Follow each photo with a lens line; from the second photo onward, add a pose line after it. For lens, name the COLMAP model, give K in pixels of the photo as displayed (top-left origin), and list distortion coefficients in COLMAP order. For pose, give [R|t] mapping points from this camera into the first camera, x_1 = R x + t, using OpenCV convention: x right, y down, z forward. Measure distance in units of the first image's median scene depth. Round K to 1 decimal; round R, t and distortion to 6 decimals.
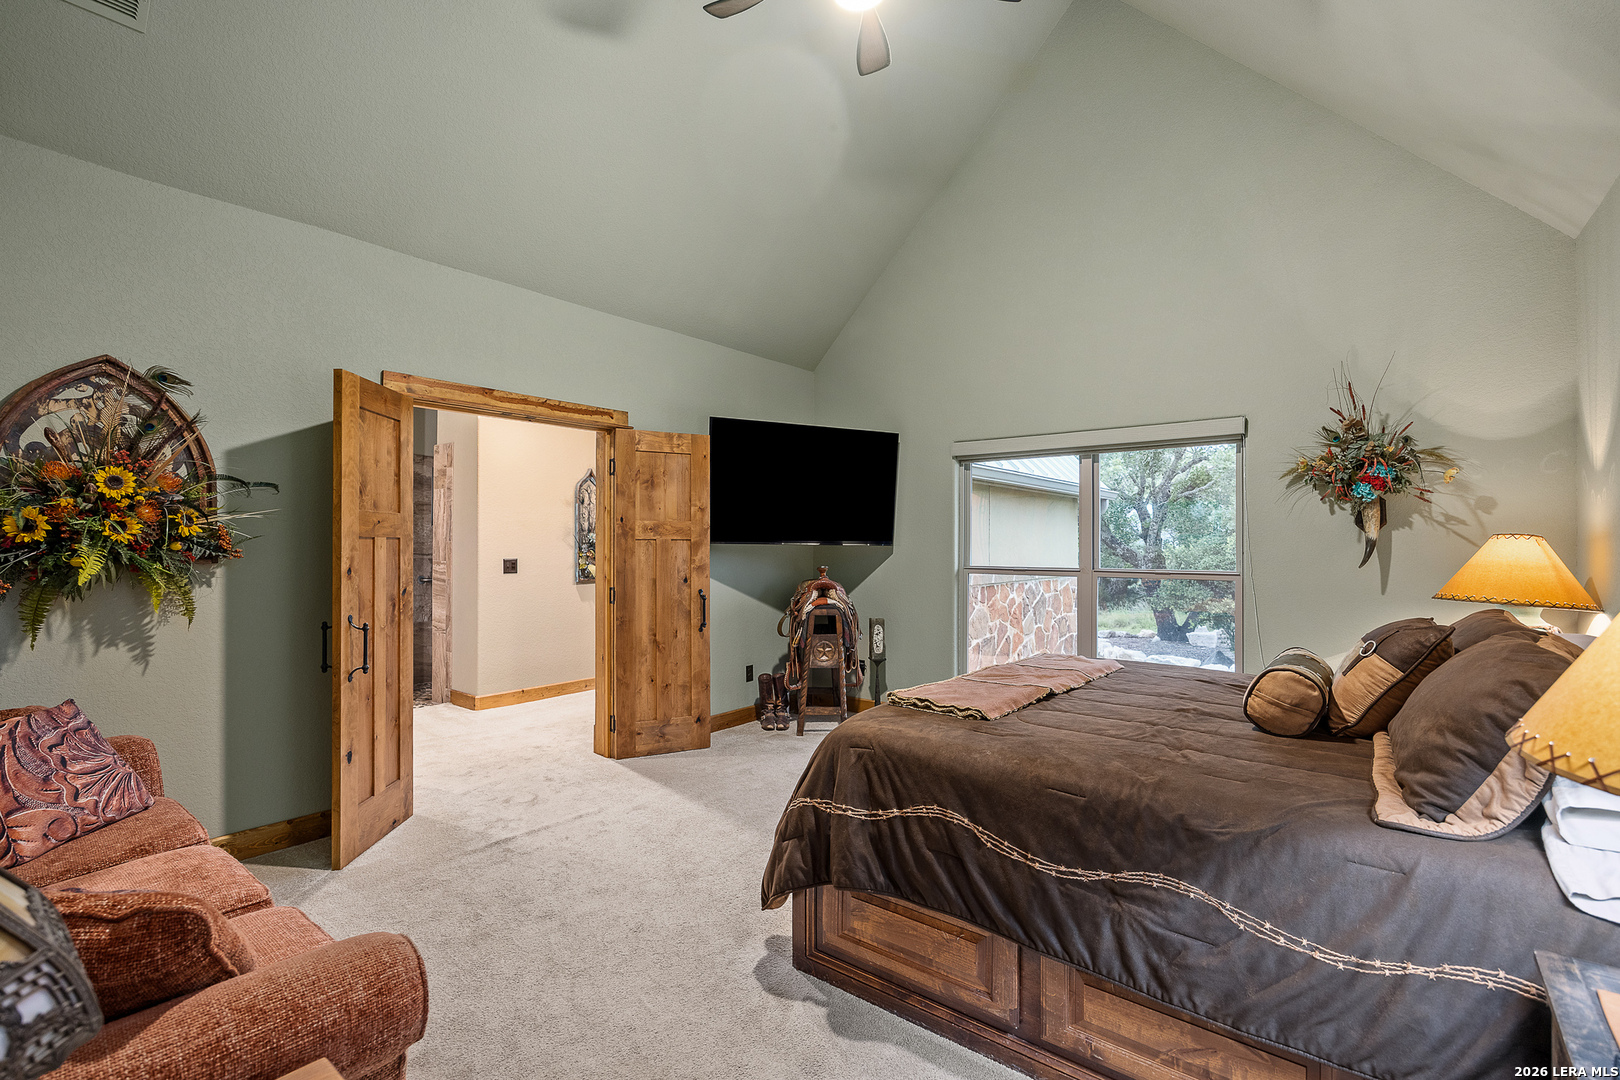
lens RADIAL K [[728.6, 0, 809.9], [0, 728.6, 541.1], [0, 0, 1]] dist [-0.000497, -0.000013]
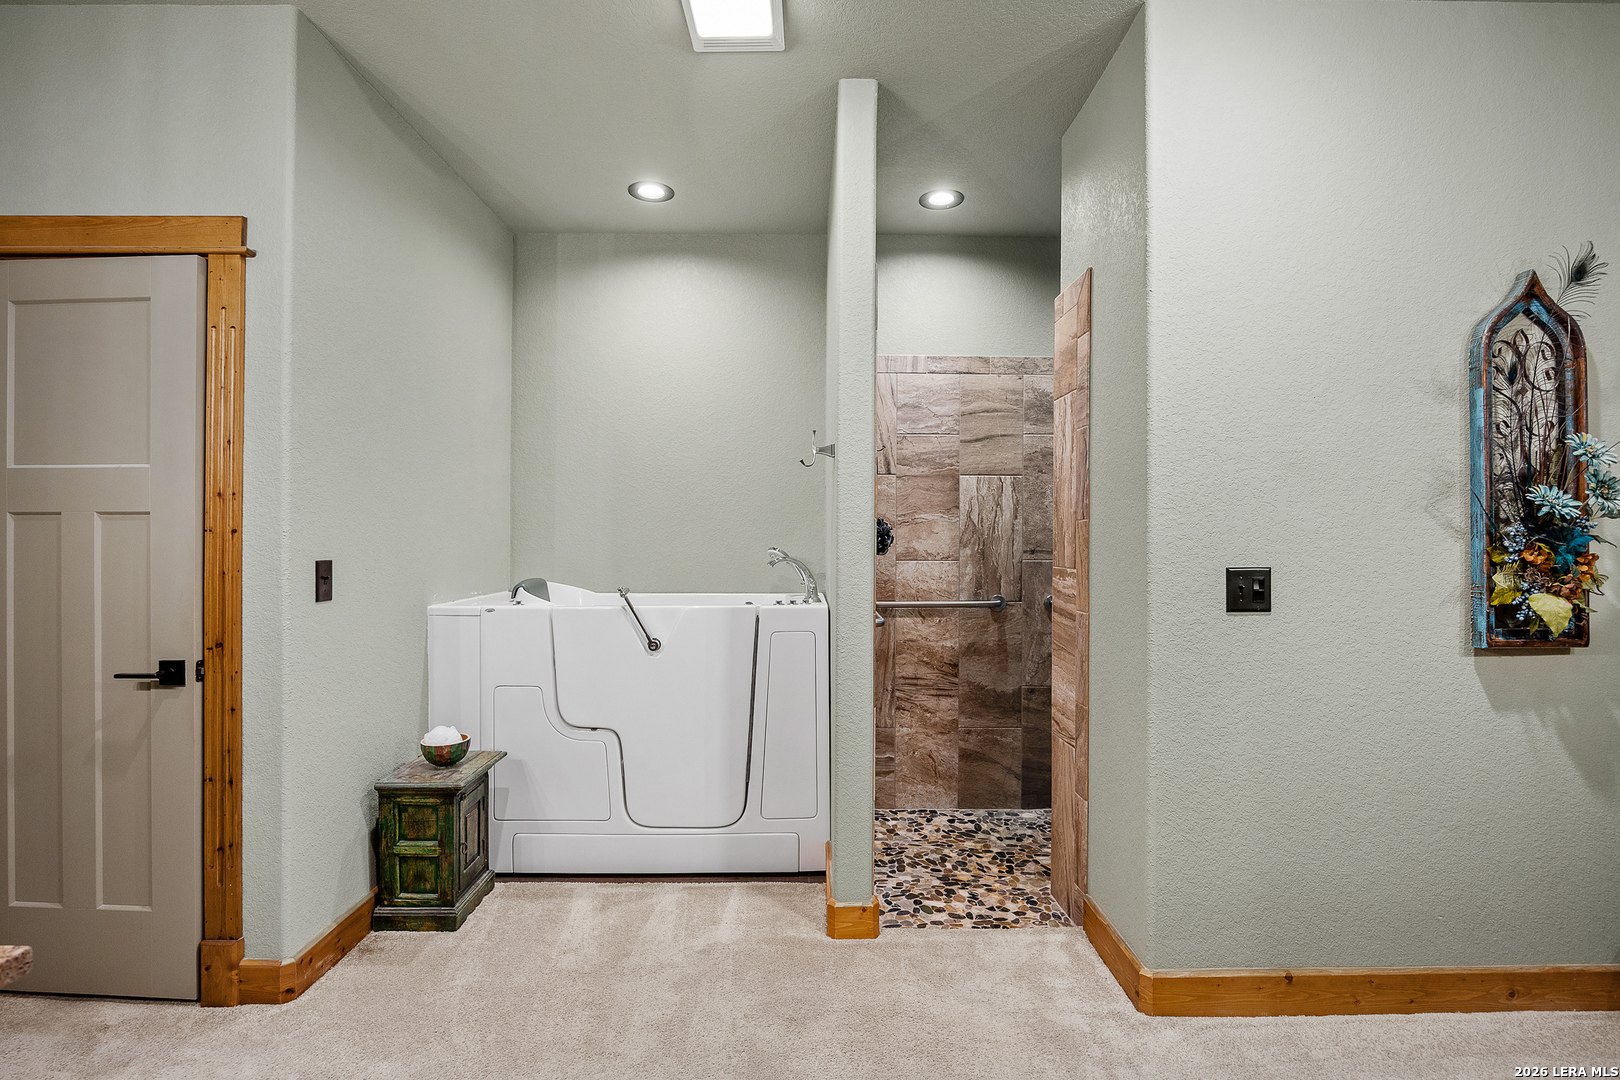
lens RADIAL K [[752.3, 0, 808.2], [0, 752.3, 544.0], [0, 0, 1]] dist [-0.006354, 0.000041]
pose [[0.619162, -0.003007, -0.785257, -0.249330], [0.001071, 0.999995, -0.002985, 0.013585], [0.785262, 0.001008, 0.619162, 0.590287]]
